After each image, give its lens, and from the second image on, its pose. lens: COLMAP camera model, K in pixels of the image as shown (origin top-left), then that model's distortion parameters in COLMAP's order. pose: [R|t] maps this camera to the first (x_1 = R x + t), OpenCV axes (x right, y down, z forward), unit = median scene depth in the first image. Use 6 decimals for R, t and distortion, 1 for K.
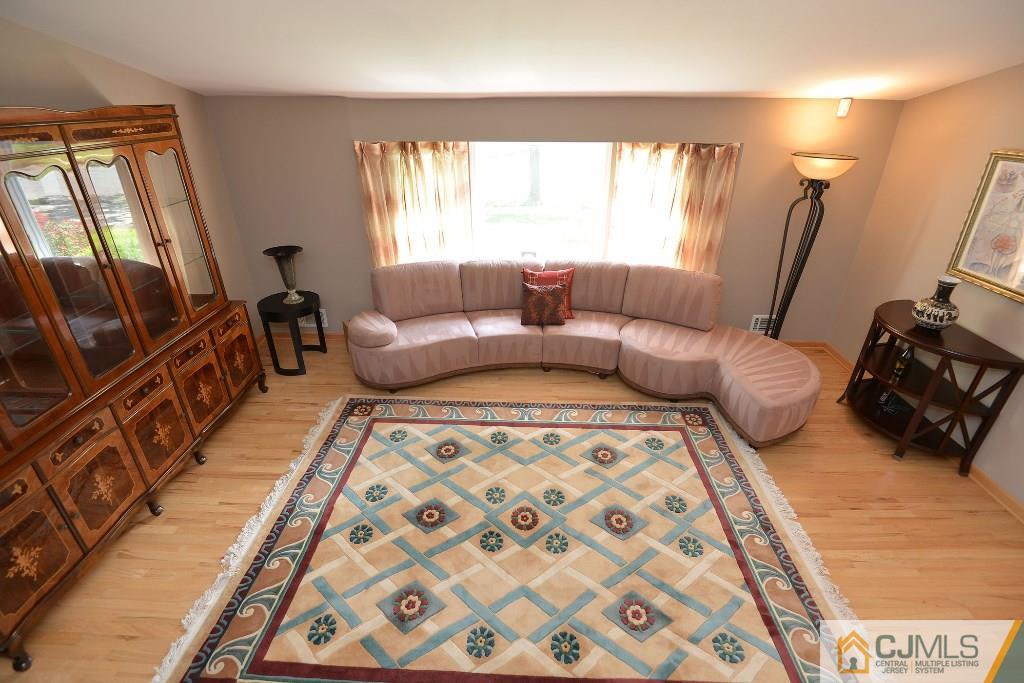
lens RADIAL K [[484.5, 0, 496.4], [0, 484.5, 343.6], [0, 0, 1]] dist [-0.008129, -0.004159]
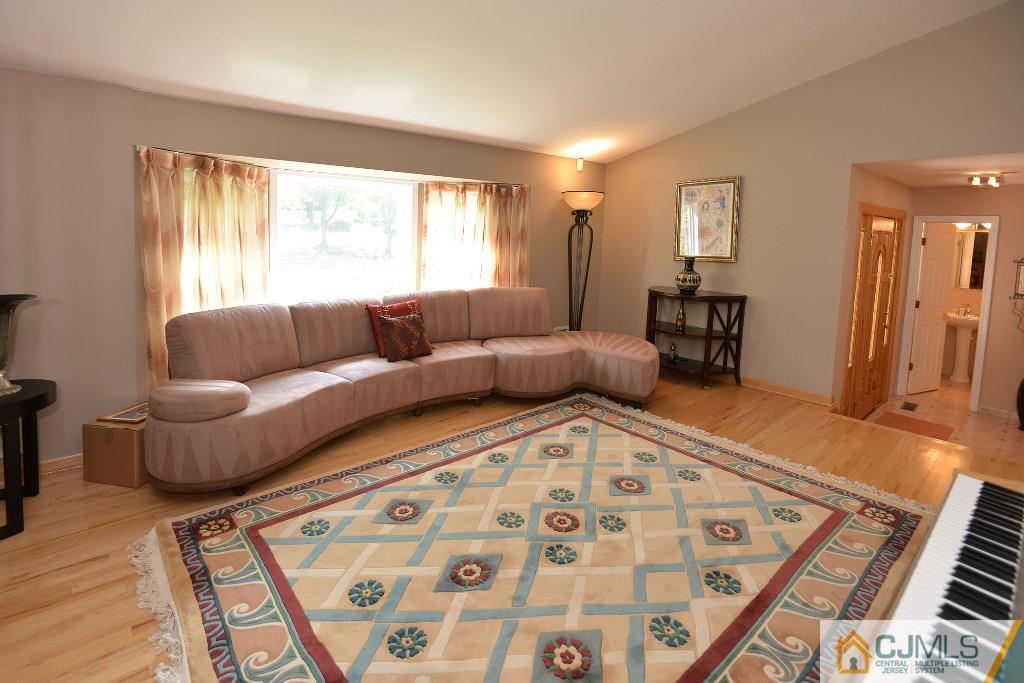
lens RADIAL K [[519.7, 0, 511.9], [0, 519.7, 279.4], [0, 0, 1]] dist [-0.011642, -0.000643]
pose [[0.703379, -0.038875, 0.709751, -0.511290], [0.307846, 0.916663, -0.254874, 0.146972], [-0.640694, 0.397767, 0.656729, 0.246517]]
